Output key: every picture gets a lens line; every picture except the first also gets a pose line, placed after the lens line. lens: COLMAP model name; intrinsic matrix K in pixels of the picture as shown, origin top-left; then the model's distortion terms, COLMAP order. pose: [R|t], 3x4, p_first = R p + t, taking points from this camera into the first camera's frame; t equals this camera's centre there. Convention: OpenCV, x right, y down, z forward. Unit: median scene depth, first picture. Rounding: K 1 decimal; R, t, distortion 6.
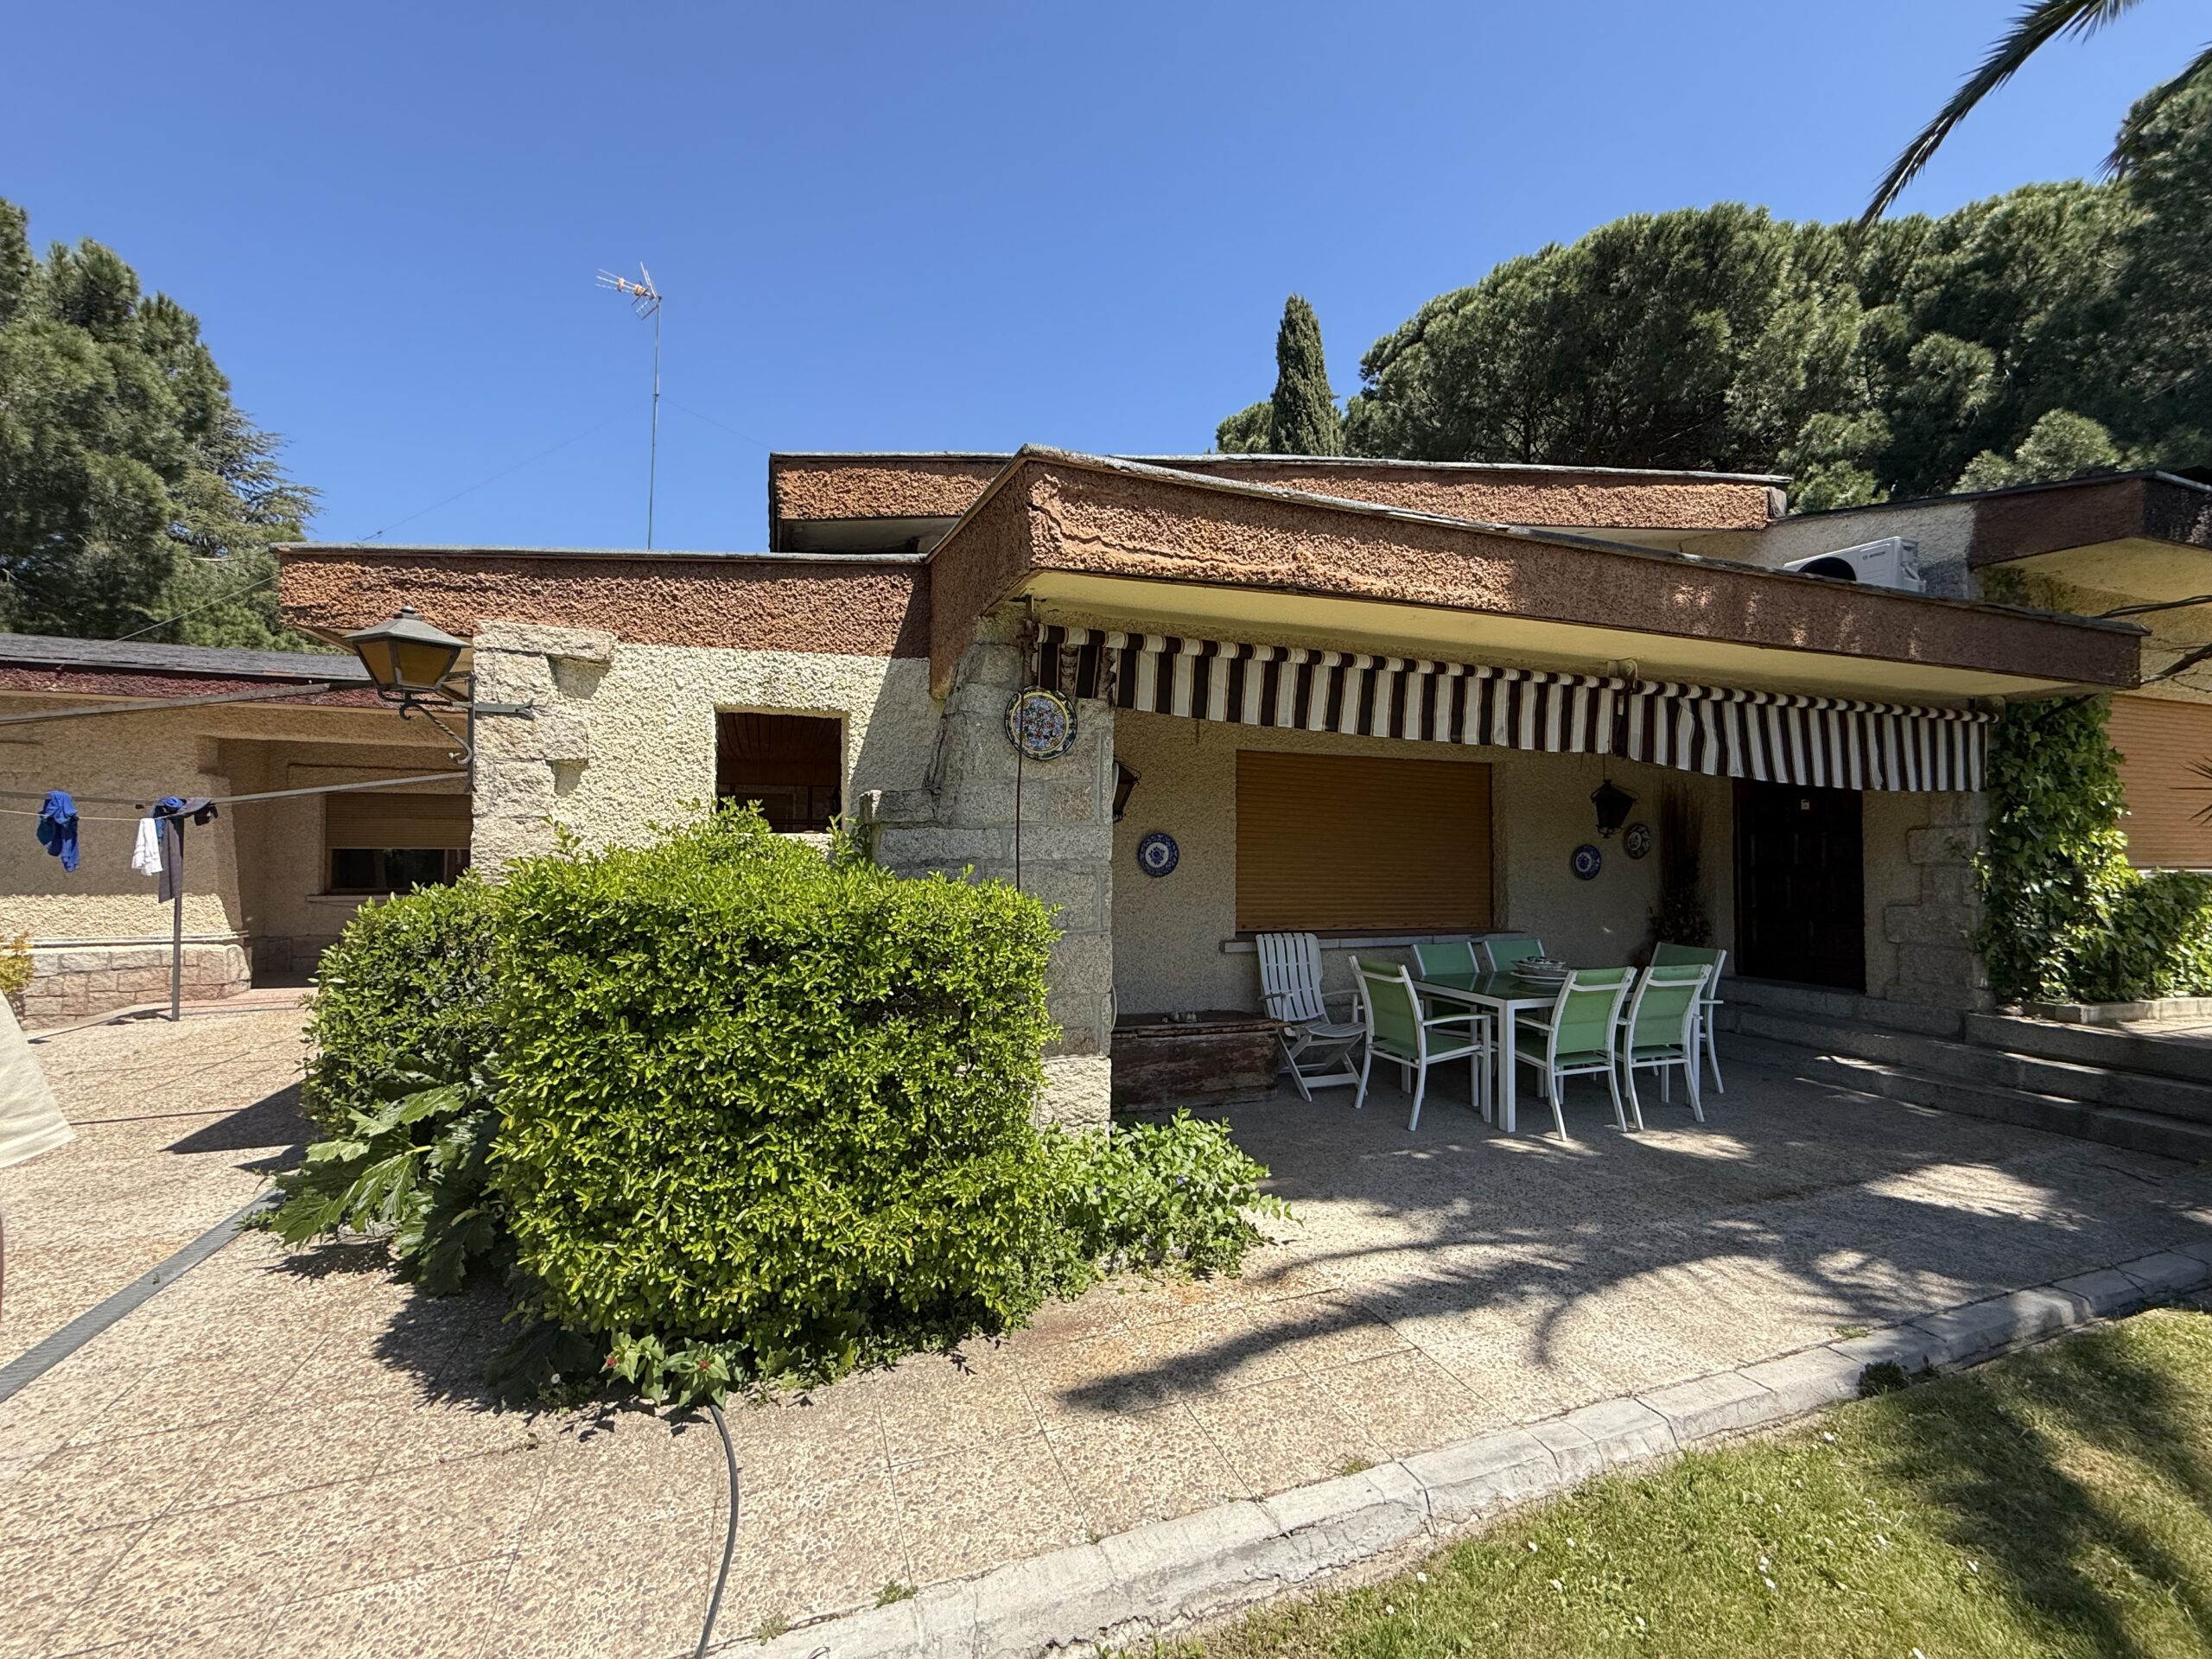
lens RADIAL K [[898.5, 0, 1101.4], [0, 898.5, 827.7], [0, 0, 1]] dist [-0.000861, -0.000102]
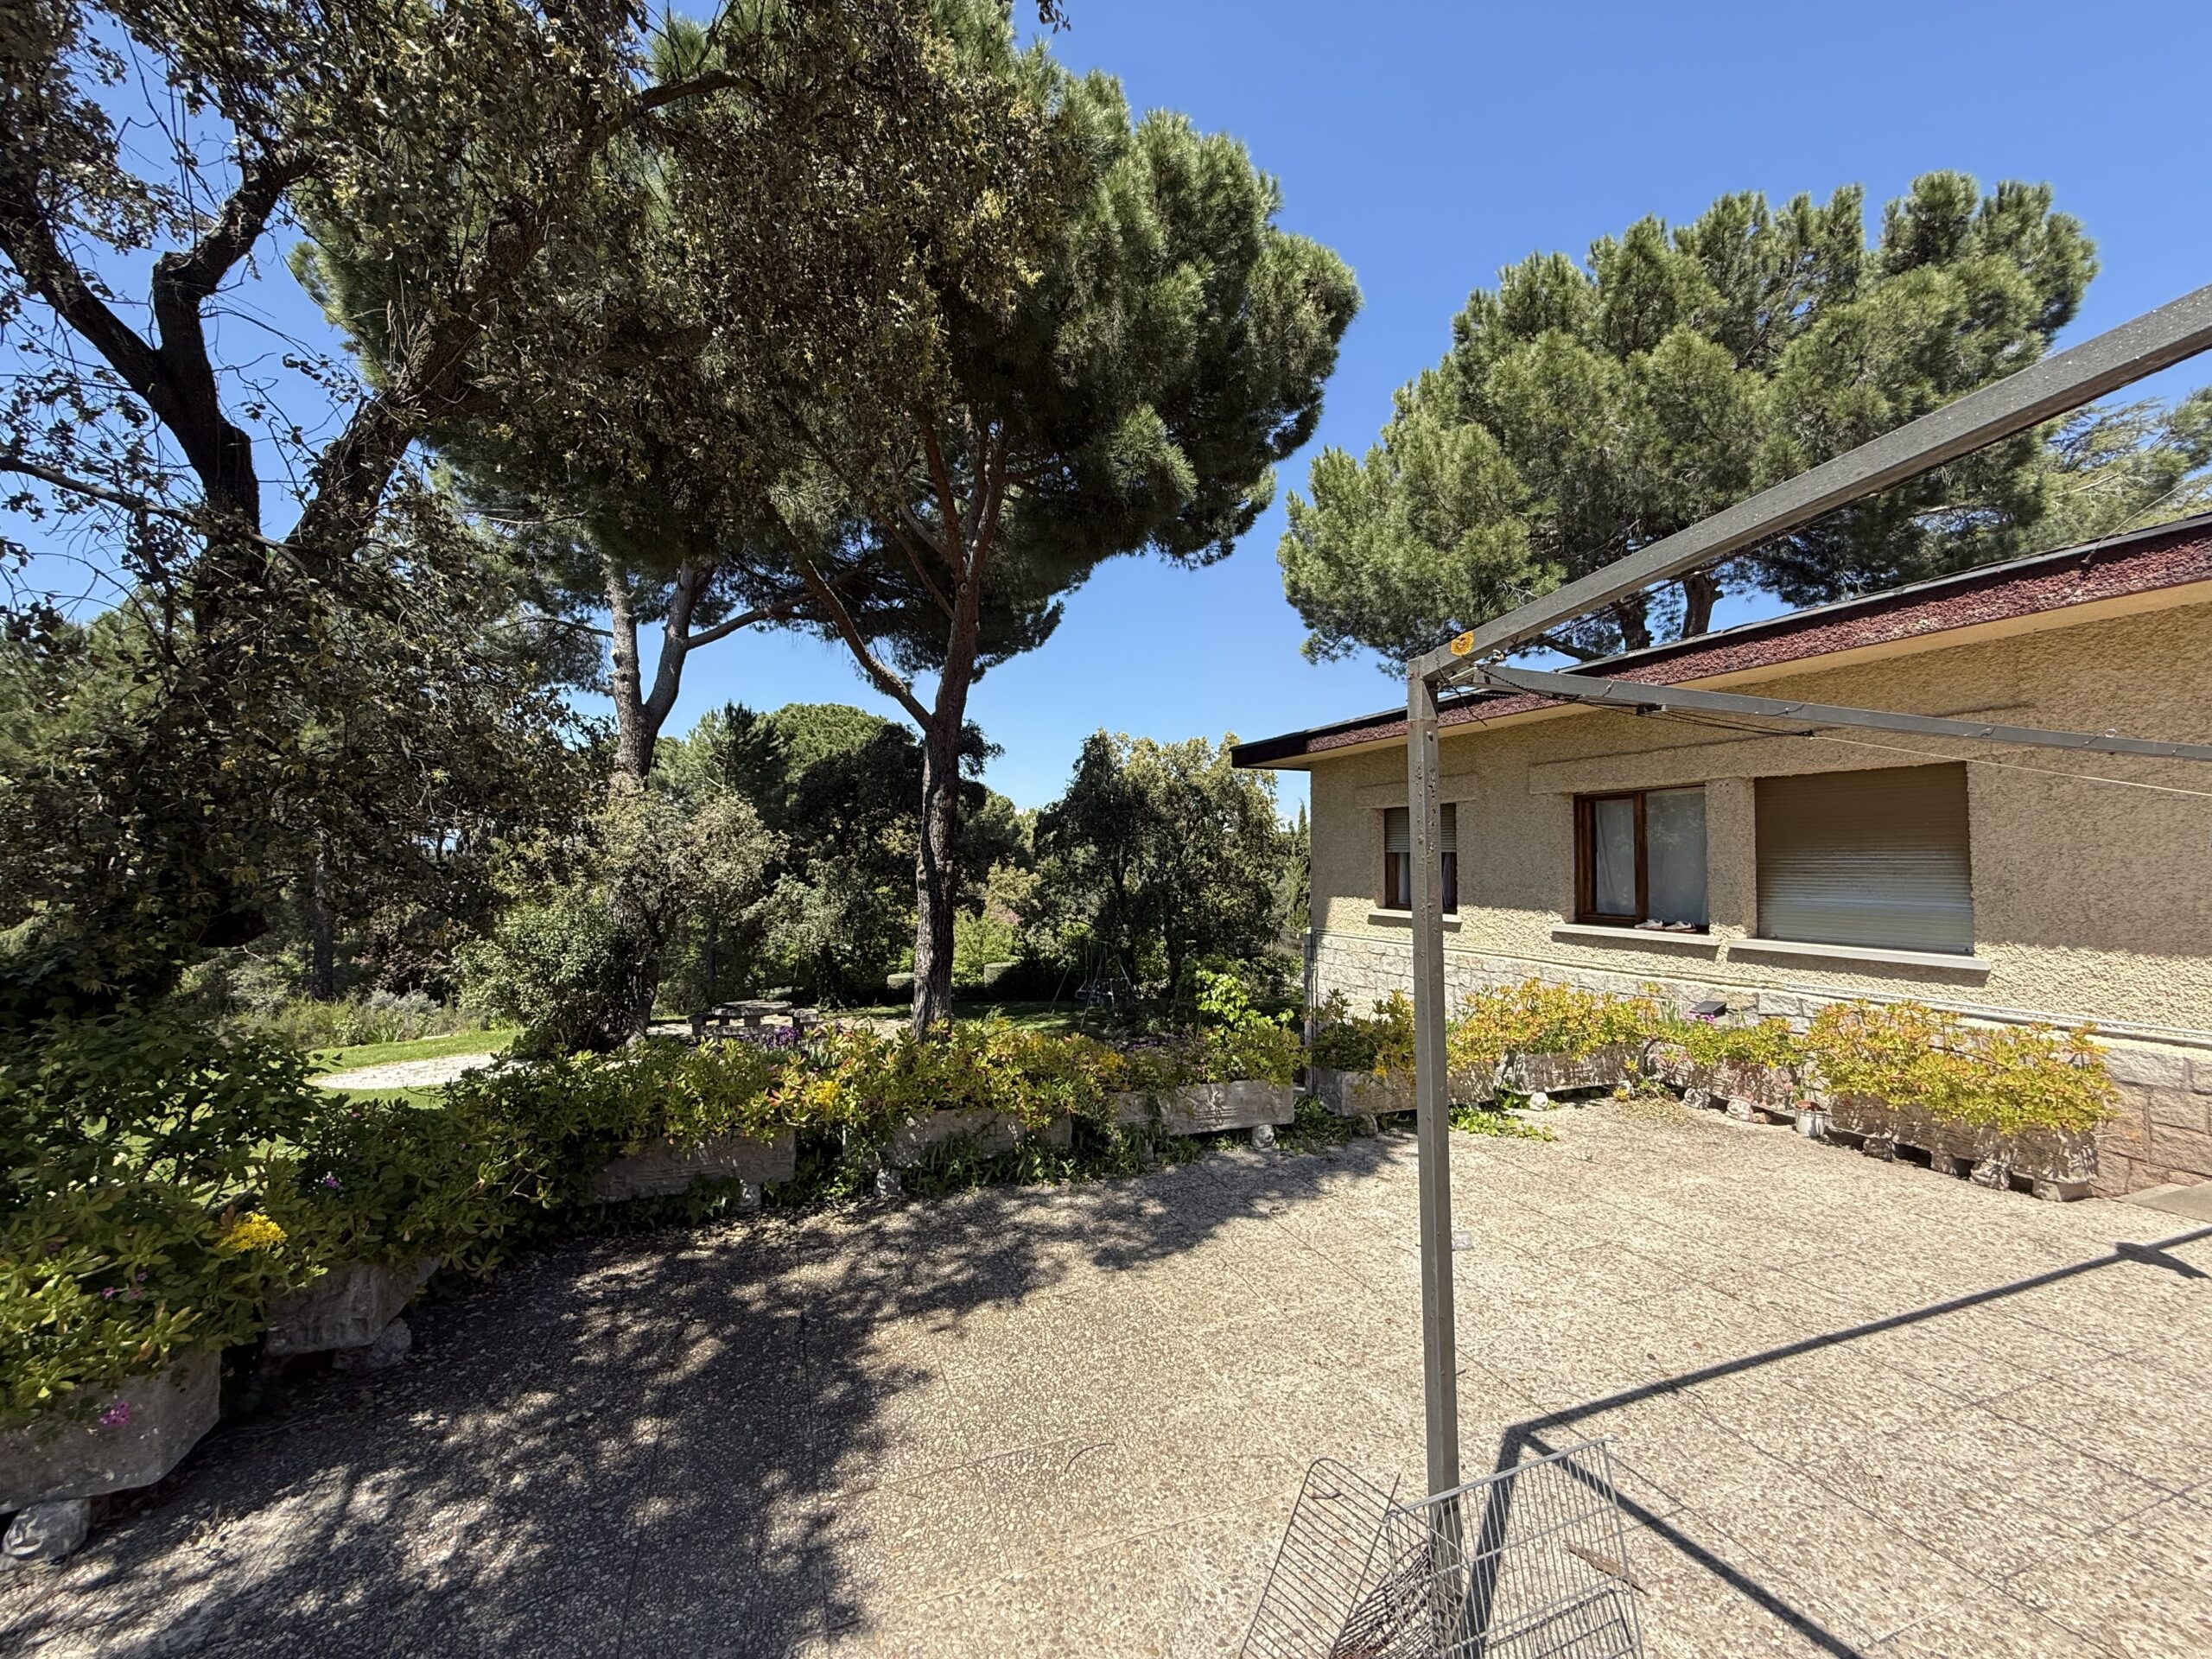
lens RADIAL K [[898.5, 0, 1101.4], [0, 898.5, 833.3], [0, 0, 1]] dist [-0.000861, -0.000102]
pose [[0.023416, -0.033698, -0.999158, -0.296789], [0.021396, 0.999220, -0.033198, 0.001398], [0.999497, -0.020601, 0.024118, 0.167333]]
